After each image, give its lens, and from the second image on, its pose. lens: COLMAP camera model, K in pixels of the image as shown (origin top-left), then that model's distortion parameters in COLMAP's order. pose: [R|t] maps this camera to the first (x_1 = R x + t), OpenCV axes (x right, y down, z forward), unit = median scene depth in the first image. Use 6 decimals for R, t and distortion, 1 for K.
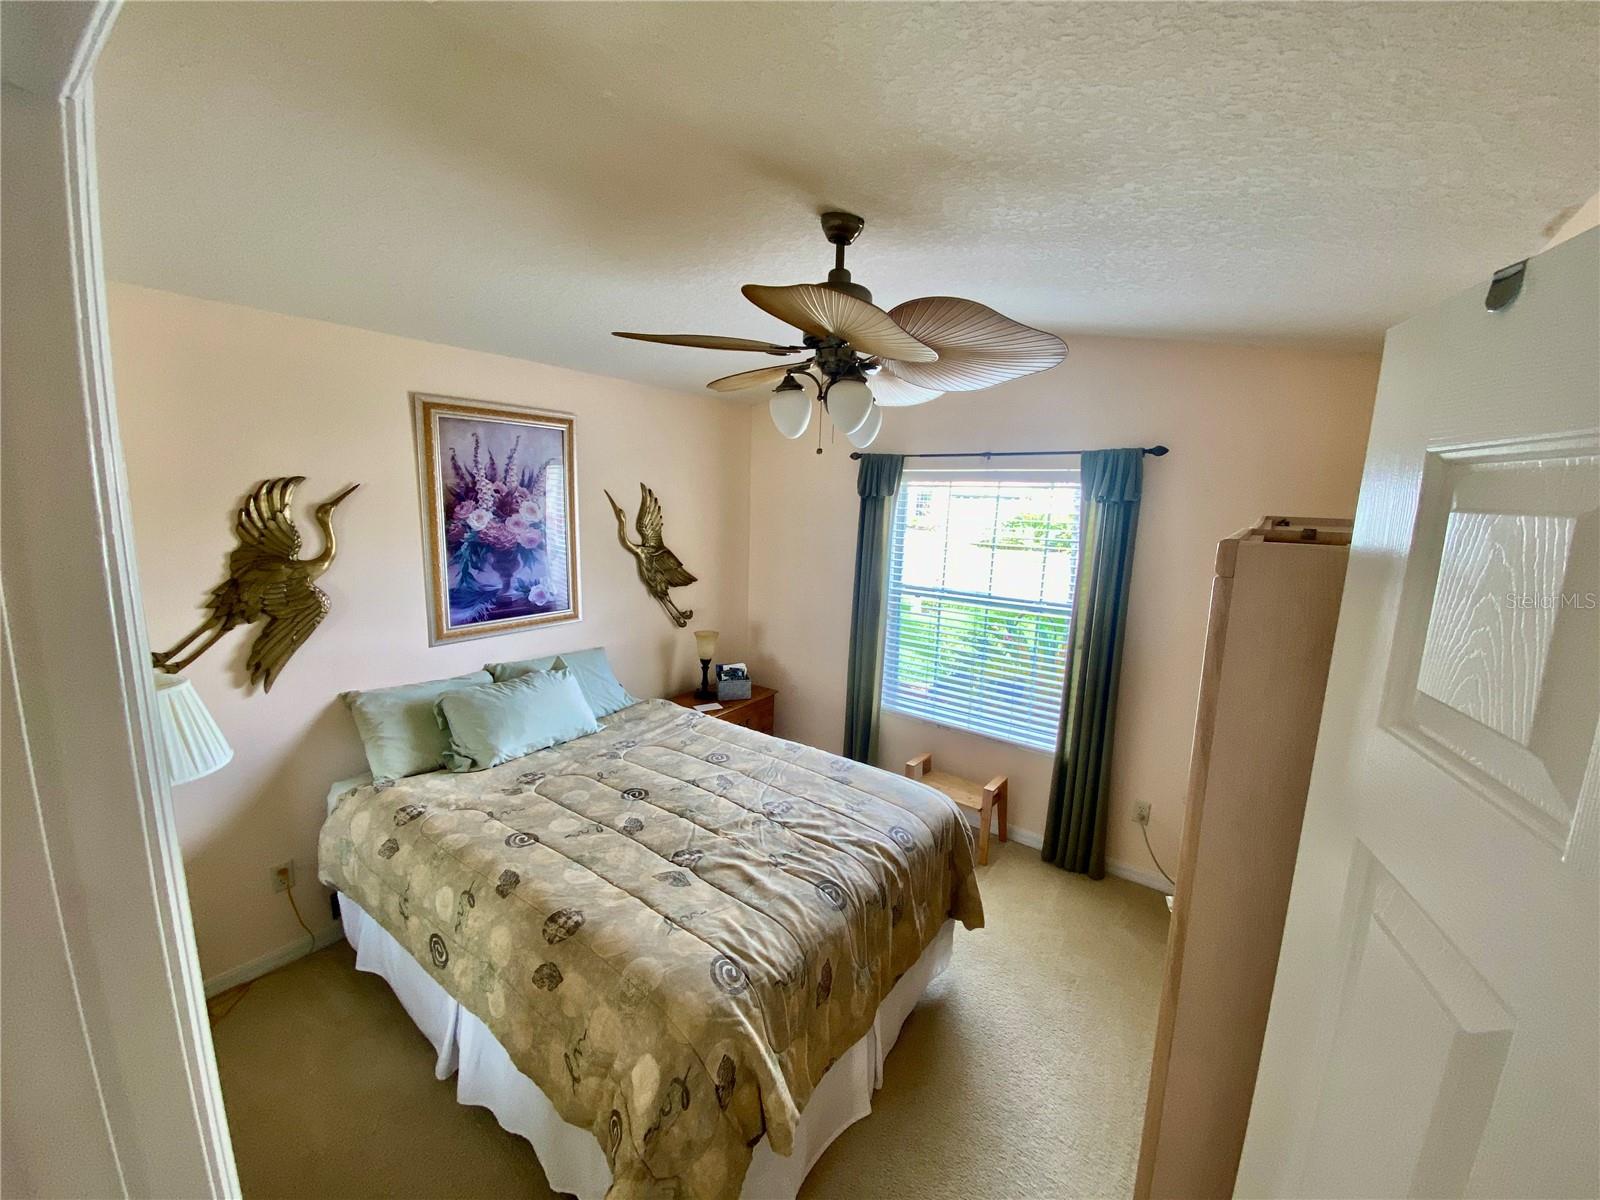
lens RADIAL K [[641.3, 0, 798.7], [0, 641.3, 602.8], [0, 0, 1]] dist [0.021881, -0.020645]
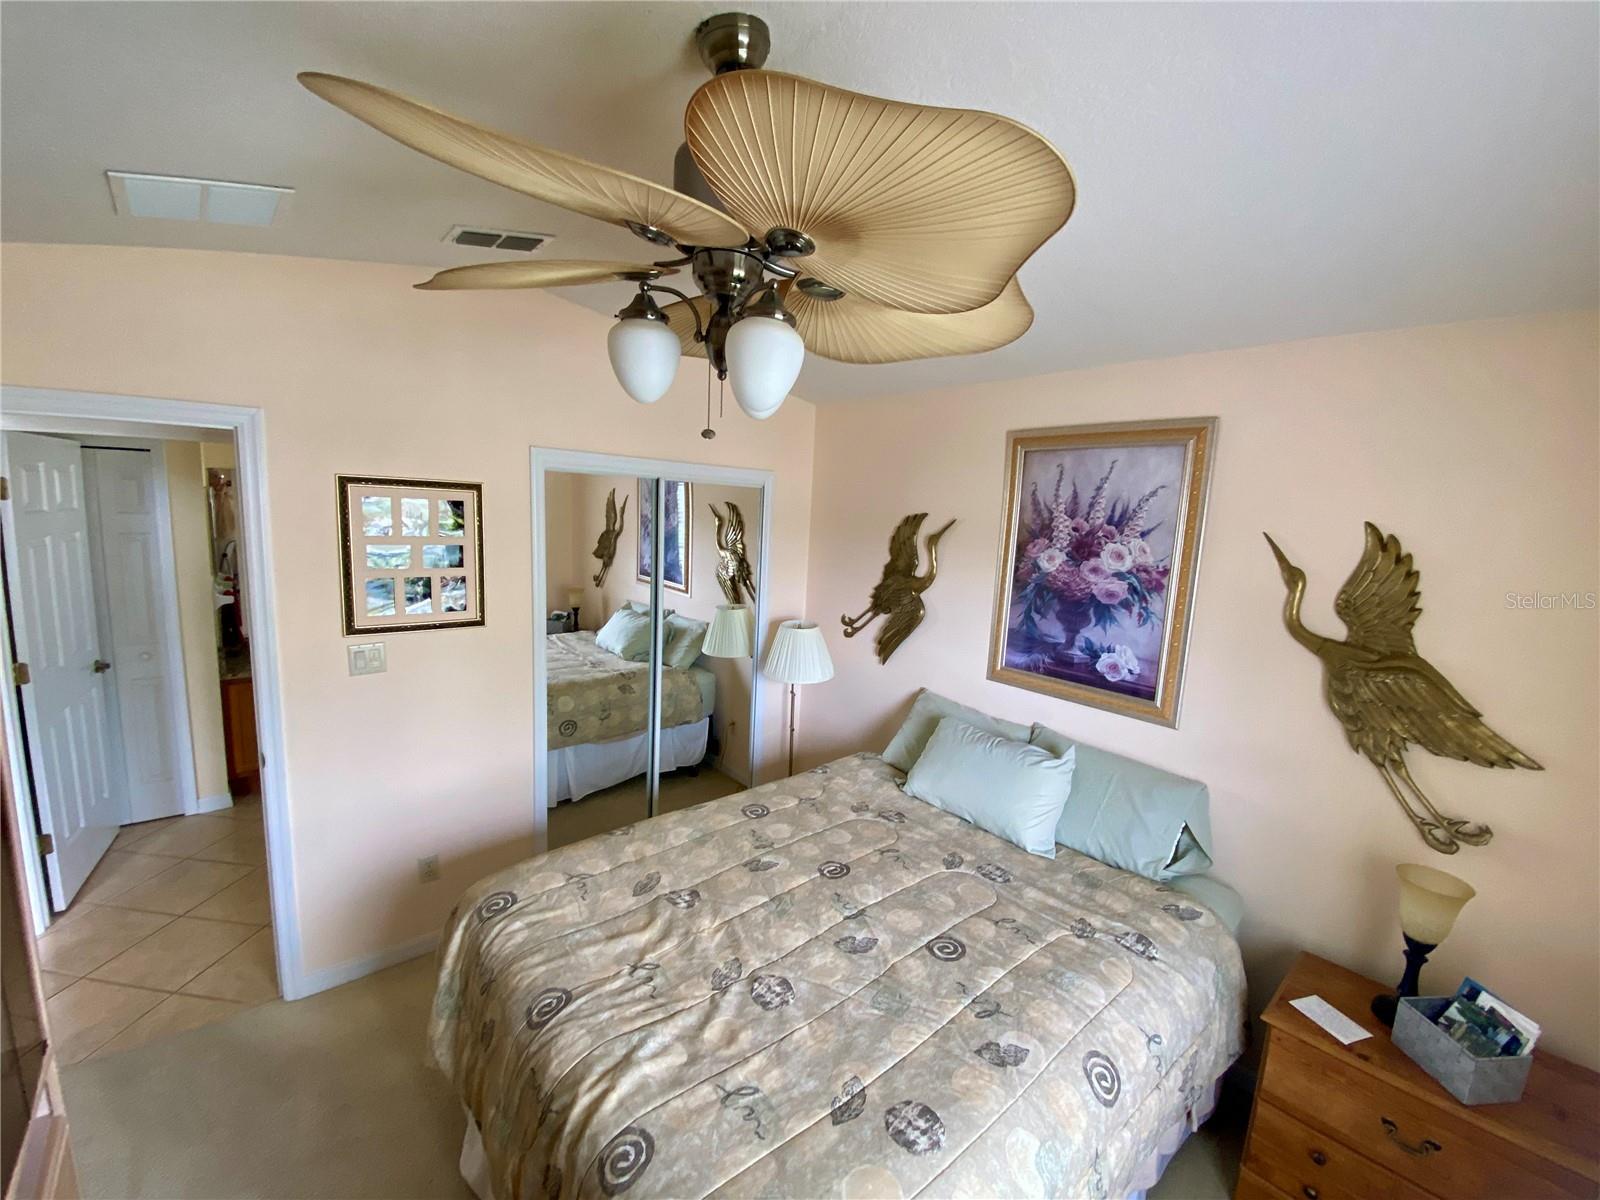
lens RADIAL K [[641.3, 0, 798.7], [0, 641.3, 602.8], [0, 0, 1]] dist [0.021881, -0.020645]
pose [[-0.244900, 0.101830, -0.964186, 0.449774], [-0.212399, 0.964678, 0.155831, -0.137380], [0.945997, 0.242955, -0.214622, 0.878356]]
